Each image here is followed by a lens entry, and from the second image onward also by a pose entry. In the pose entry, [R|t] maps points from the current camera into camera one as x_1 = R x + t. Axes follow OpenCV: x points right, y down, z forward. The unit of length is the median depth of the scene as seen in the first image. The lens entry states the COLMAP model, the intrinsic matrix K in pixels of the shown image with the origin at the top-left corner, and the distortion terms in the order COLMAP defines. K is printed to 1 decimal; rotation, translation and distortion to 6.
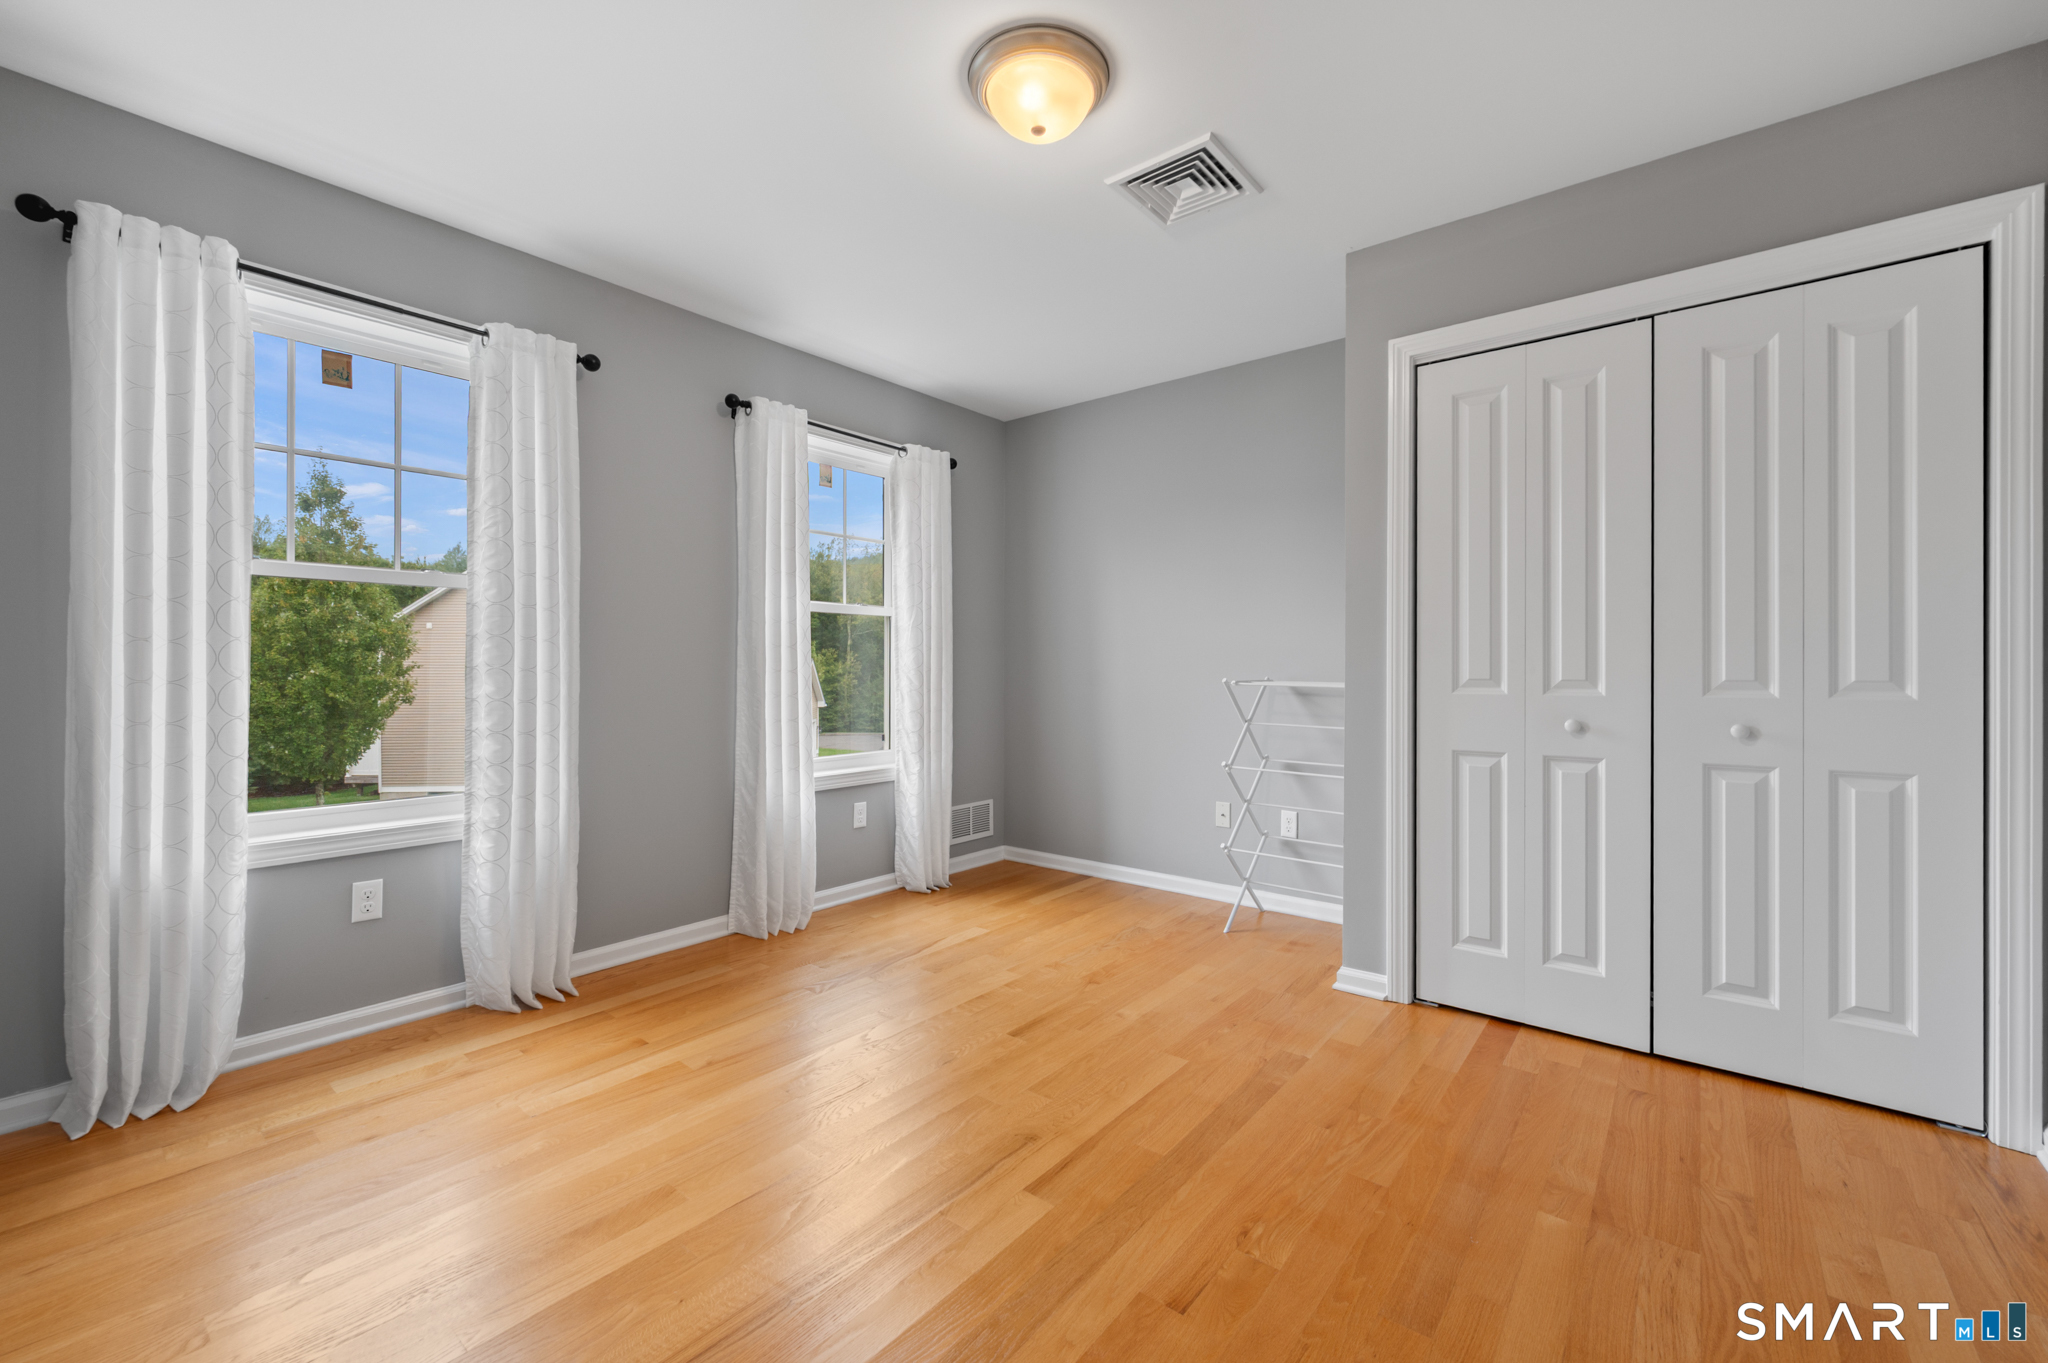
lens RADIAL K [[816.1, 0, 1012.6], [0, 816.1, 671.2], [0, 0, 1]] dist [-0.003812, -0.000491]
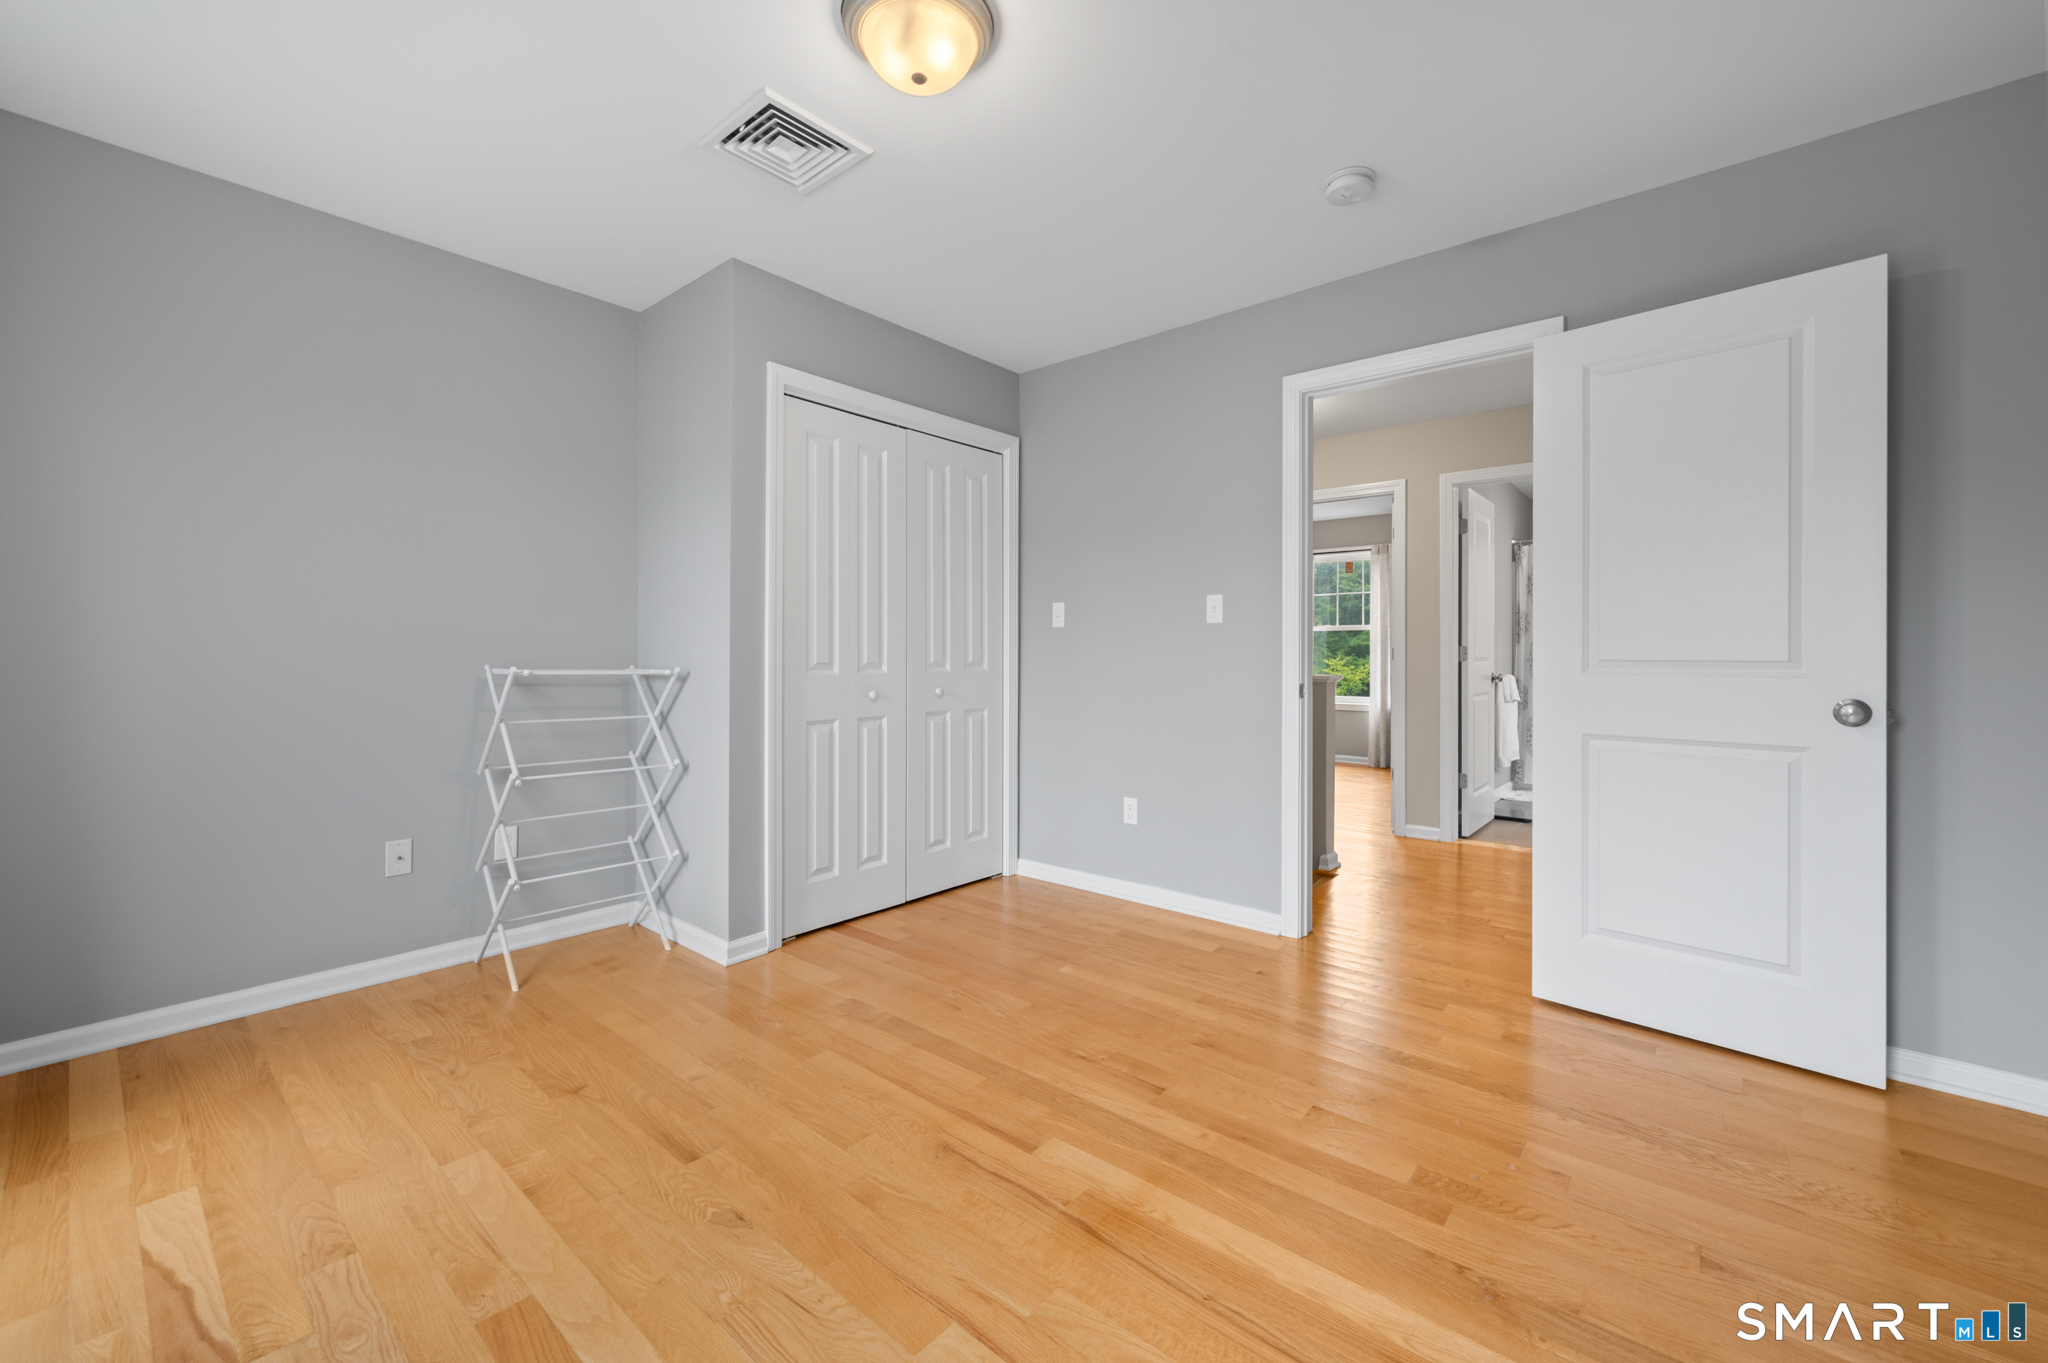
lens RADIAL K [[816.1, 0, 1036.2], [0, 816.1, 655.0], [0, 0, 1]] dist [-0.003812, -0.000491]
pose [[0.009061, -0.000022, 0.999959, -0.724509], [0.001962, 0.999998, 0.000004, -0.002506], [-0.999957, 0.001962, 0.009061, 0.688625]]
